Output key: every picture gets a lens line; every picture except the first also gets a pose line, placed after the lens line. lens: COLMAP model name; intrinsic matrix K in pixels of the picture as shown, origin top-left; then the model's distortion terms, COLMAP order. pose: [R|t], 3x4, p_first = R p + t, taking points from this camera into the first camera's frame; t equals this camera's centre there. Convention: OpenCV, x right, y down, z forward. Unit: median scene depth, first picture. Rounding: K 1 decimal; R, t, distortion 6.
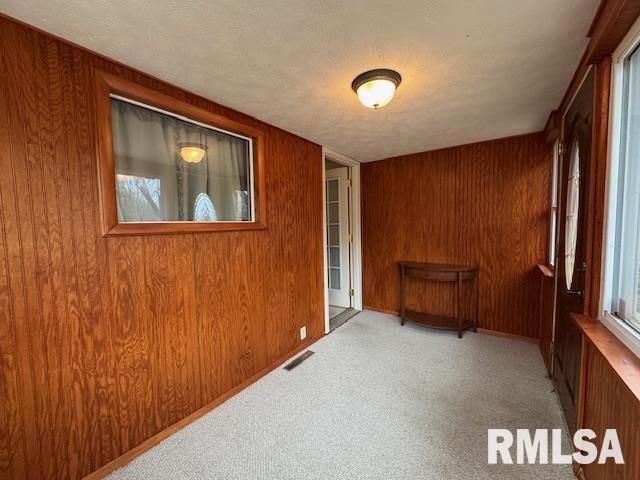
lens RADIAL K [[250.9, 0, 319.9], [0, 250.9, 238.6], [0, 0, 1]] dist [0.013976, -0.006334]
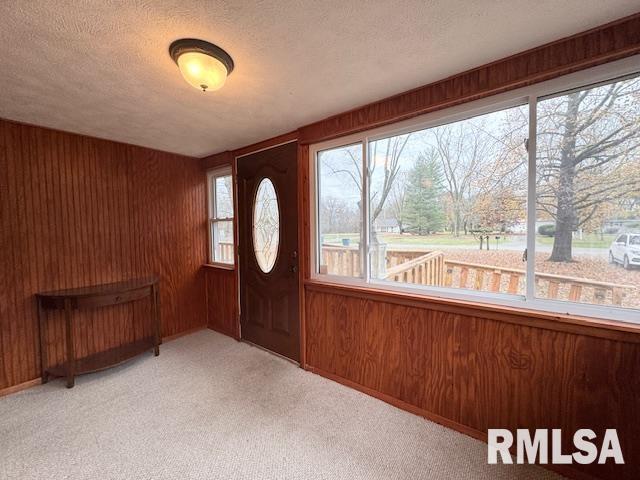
lens RADIAL K [[250.9, 0, 319.5], [0, 250.9, 240.0], [0, 0, 1]] dist [0.013976, -0.006334]
pose [[0.041705, -0.031386, 0.998637, -0.320281], [0.069729, 0.997161, 0.028428, -0.013335], [-0.996694, 0.068449, 0.043775, 0.330585]]
